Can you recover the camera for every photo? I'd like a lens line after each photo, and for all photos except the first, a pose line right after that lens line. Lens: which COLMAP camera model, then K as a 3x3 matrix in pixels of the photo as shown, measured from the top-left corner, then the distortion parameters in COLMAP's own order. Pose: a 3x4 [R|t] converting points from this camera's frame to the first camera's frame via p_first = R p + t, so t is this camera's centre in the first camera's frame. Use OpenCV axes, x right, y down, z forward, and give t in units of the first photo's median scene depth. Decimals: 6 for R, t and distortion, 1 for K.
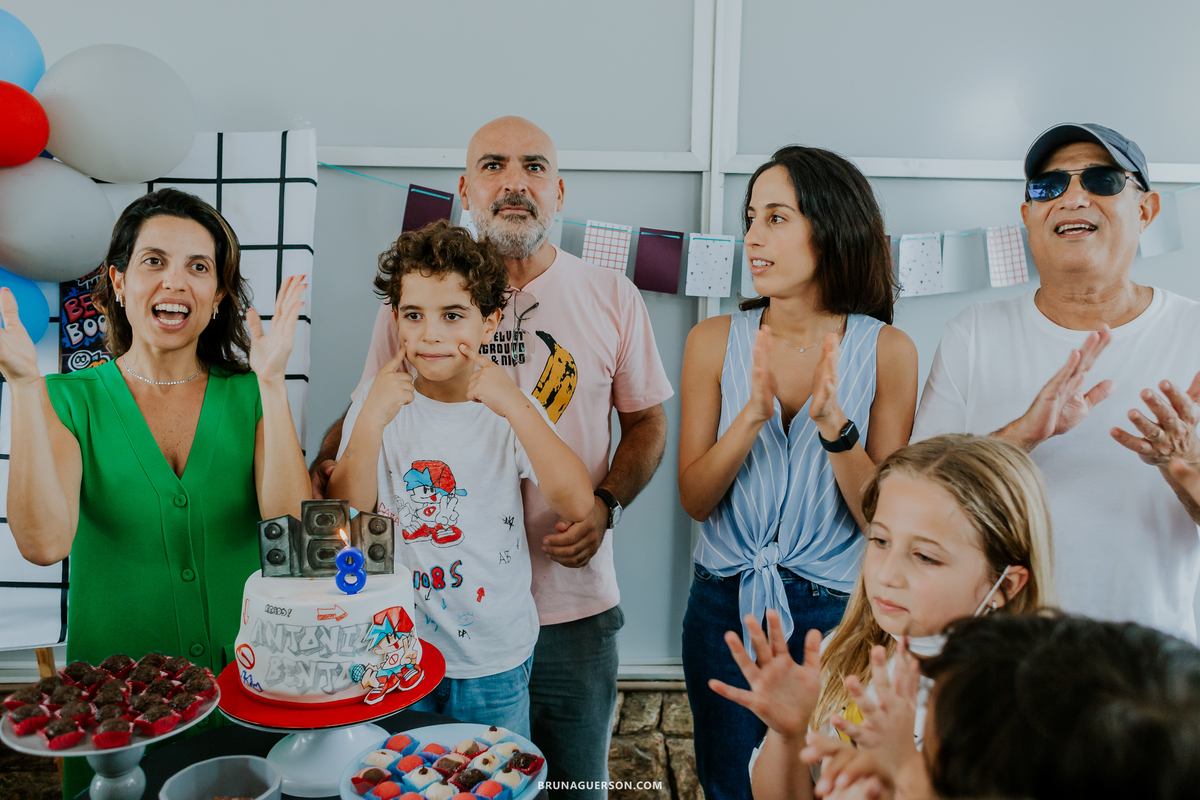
lens RADIAL K [[962.7, 0, 600.0], [0, 962.7, 400.0], [0, 0, 1]] dist [0.027666, -0.003752]
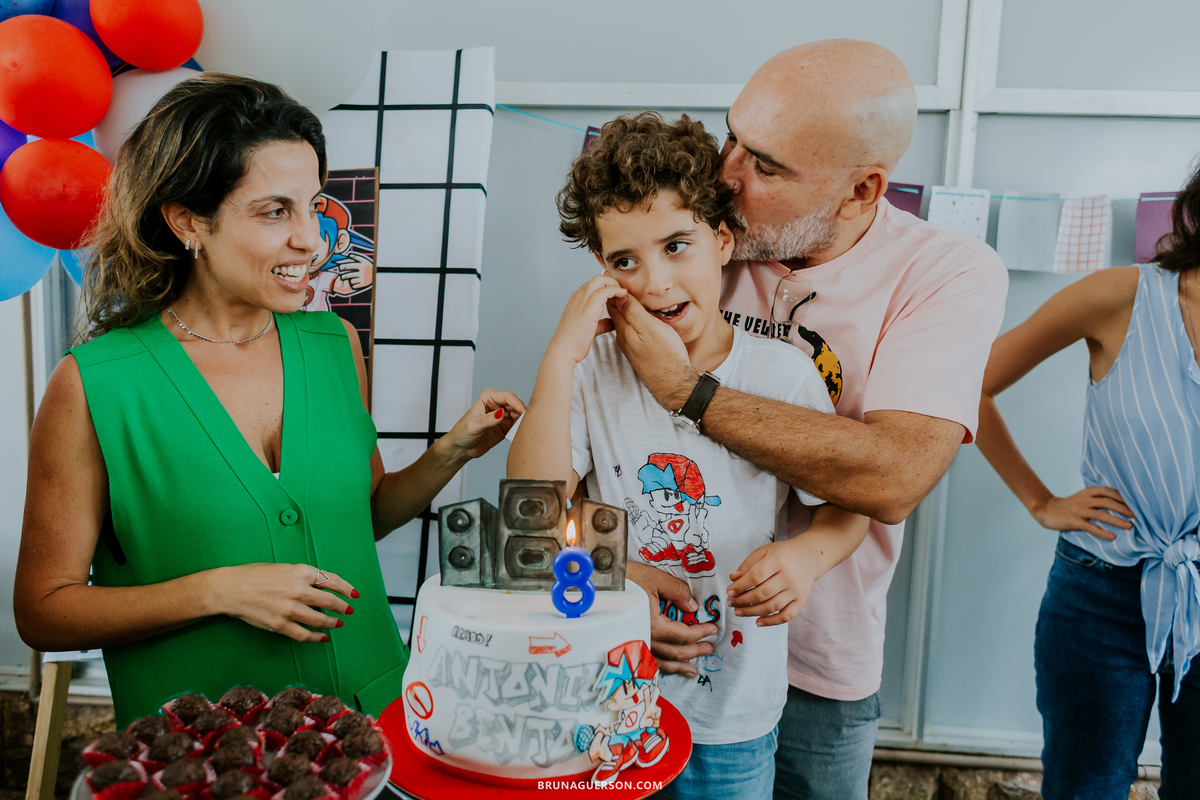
lens RADIAL K [[983.8, 0, 585.9], [0, 983.8, 393.6], [0, 0, 1]] dist [0.035860, -0.005732]
pose [[0.991945, 0.028423, -0.123443, -0.163827], [-0.032438, 0.999004, -0.030642, 0.063433], [0.122449, 0.034400, 0.991878, 0.302285]]
